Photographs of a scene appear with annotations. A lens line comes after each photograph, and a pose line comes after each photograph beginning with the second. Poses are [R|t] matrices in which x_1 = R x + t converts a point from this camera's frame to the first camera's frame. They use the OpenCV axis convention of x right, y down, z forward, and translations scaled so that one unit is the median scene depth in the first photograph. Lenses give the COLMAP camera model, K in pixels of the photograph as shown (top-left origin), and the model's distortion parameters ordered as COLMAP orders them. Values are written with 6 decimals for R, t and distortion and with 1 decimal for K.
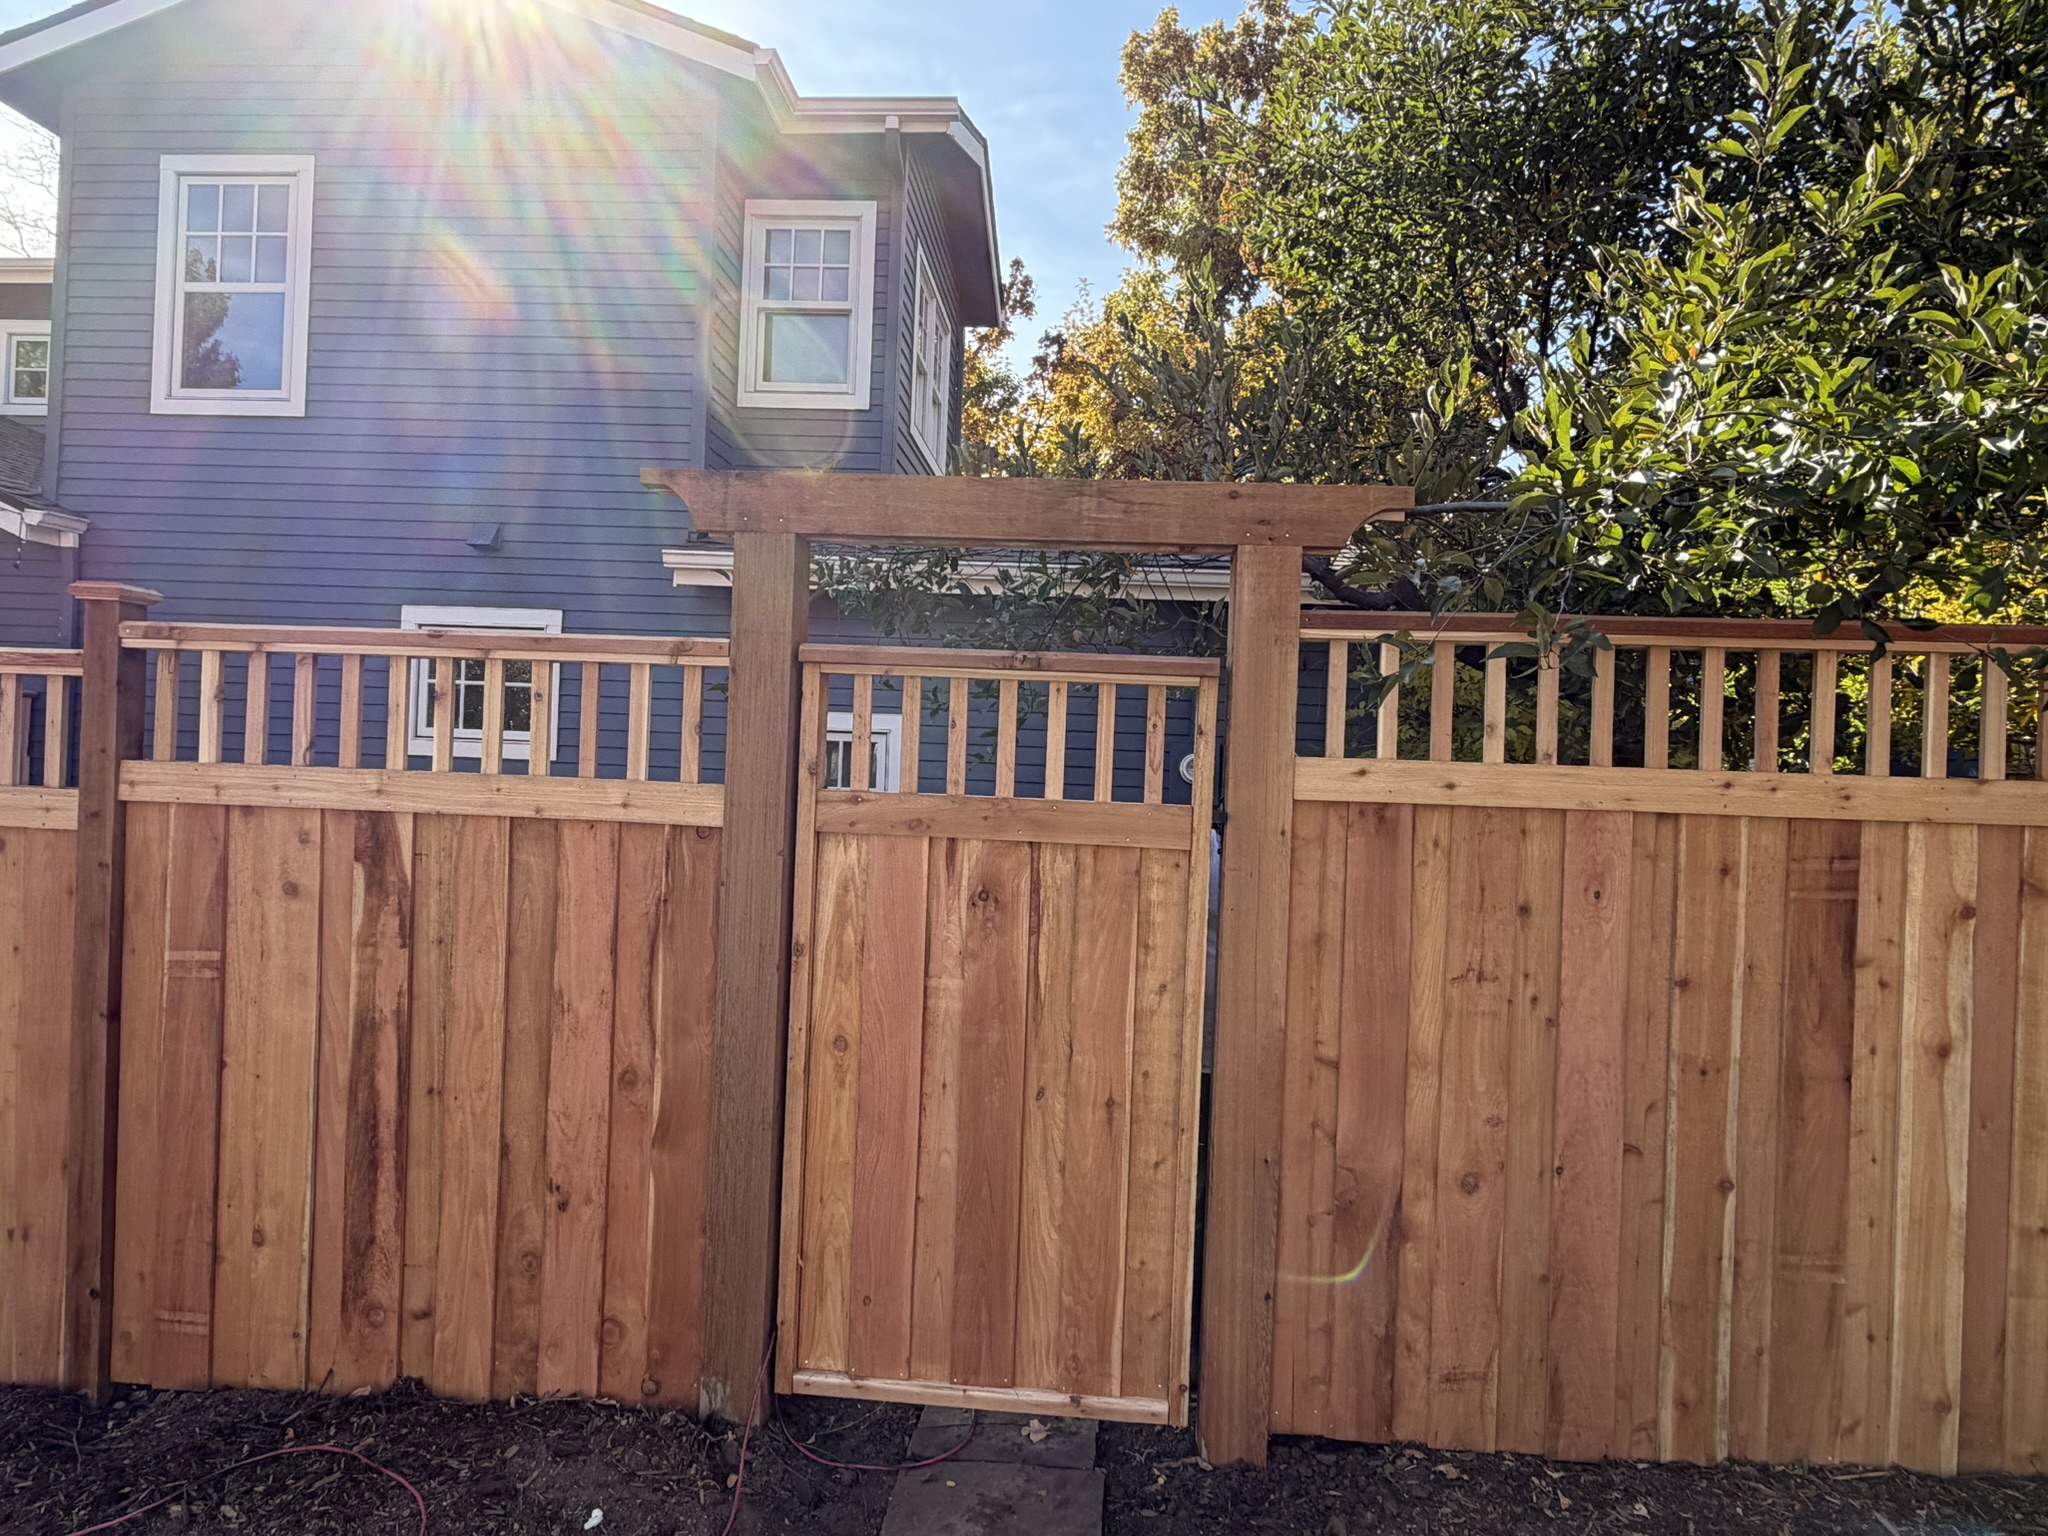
lens RADIAL K [[1259.5, 0, 1032.6], [0, 1259.5, 768.4], [0, 0, 1]] dist [-0.003649, 0.002849]
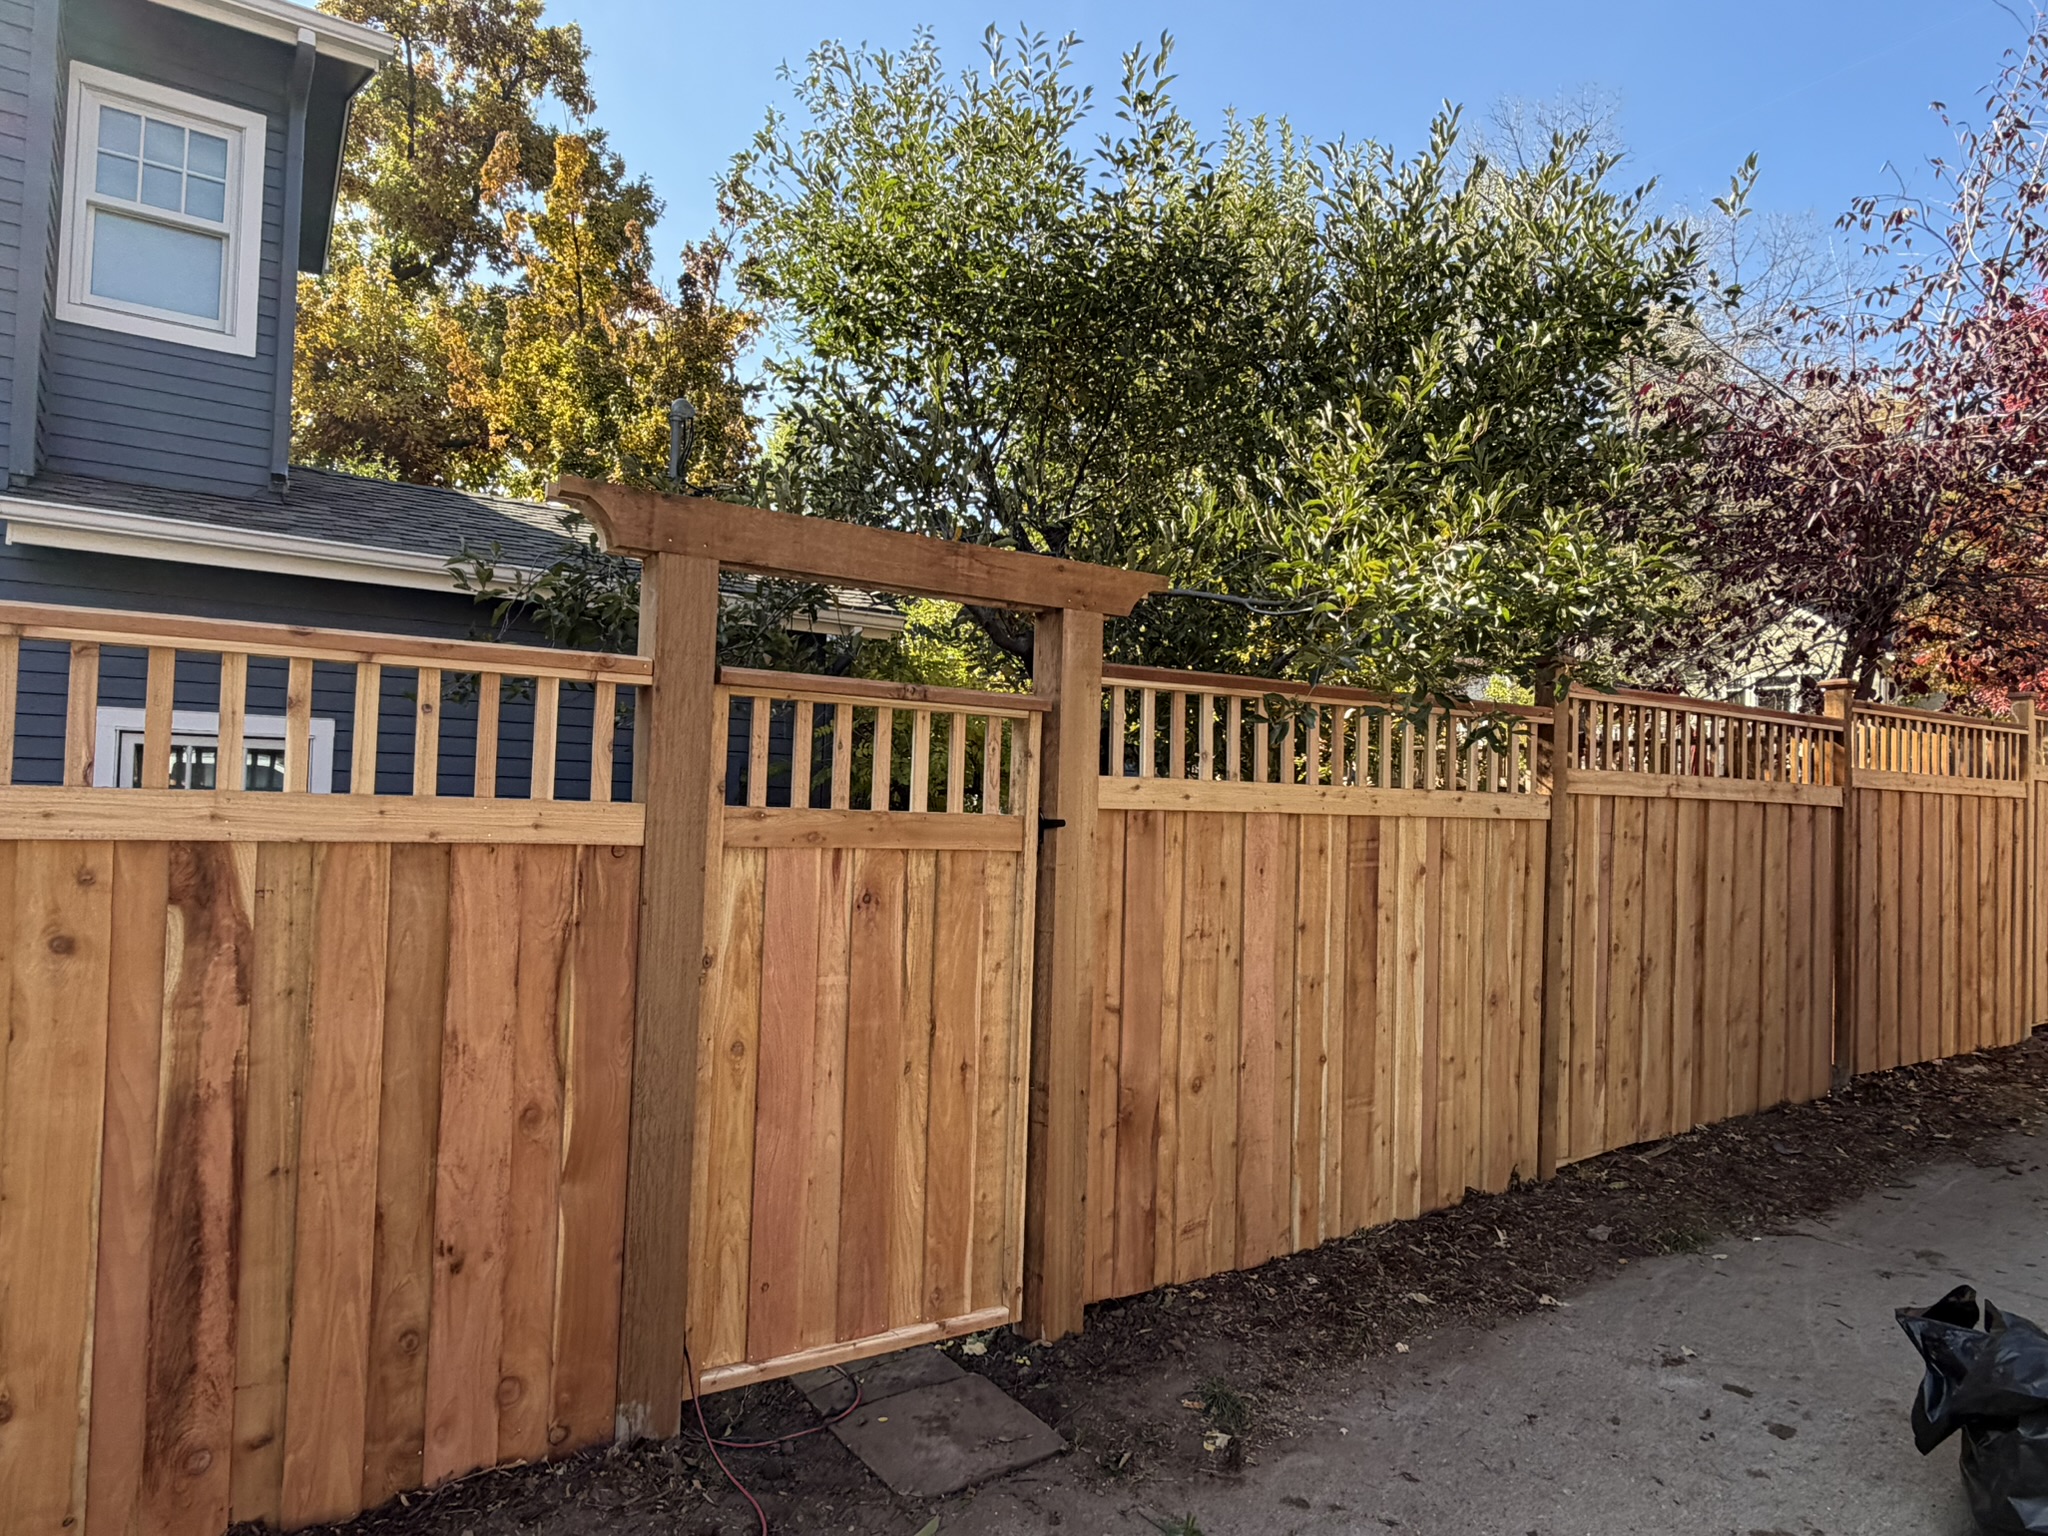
lens RADIAL K [[1259.5, 0, 1022.3], [0, 1259.5, 767.1], [0, 0, 1]] dist [-0.003649, 0.002849]
pose [[0.788561, 0.003396, 0.614947, -0.617645], [-0.000394, 0.999987, -0.005017, -0.010438], [-0.614956, 0.003714, 0.788553, 0.028521]]
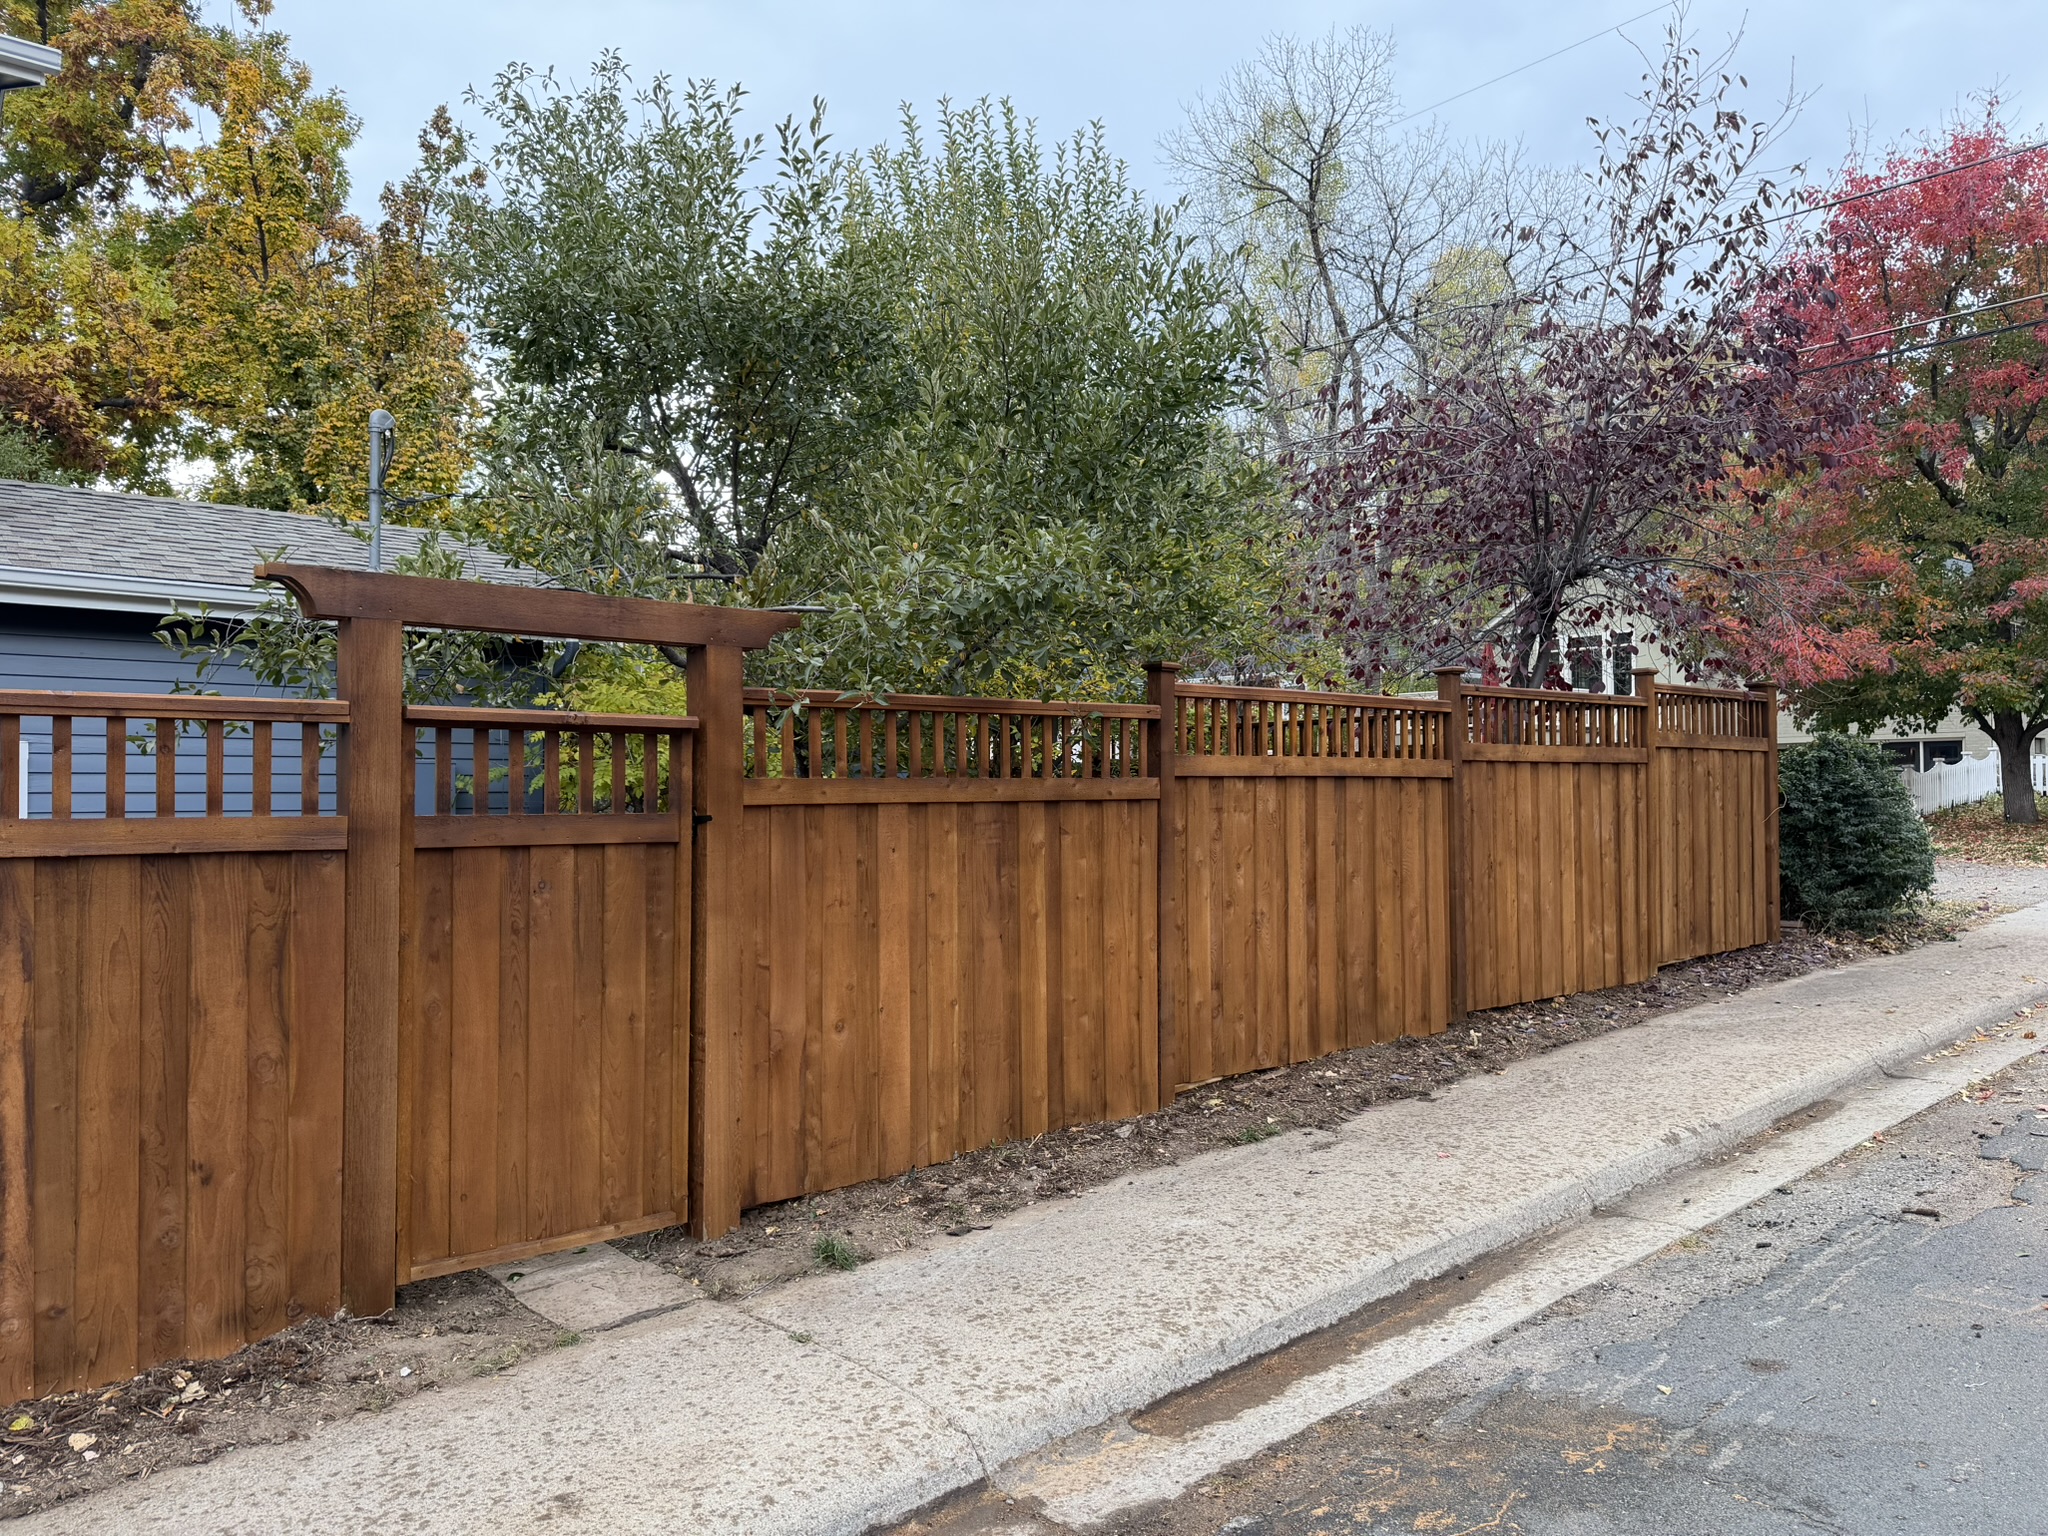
lens RADIAL K [[1465.3, 0, 1035.9], [0, 1465.3, 764.7], [0, 0, 1]] dist [0.004644, -0.011331]
pose [[0.696487, -0.030258, 0.716931, -0.811452], [0.033153, 0.999401, 0.009972, -0.028695], [-0.716803, 0.016823, 0.697073, -0.521804]]
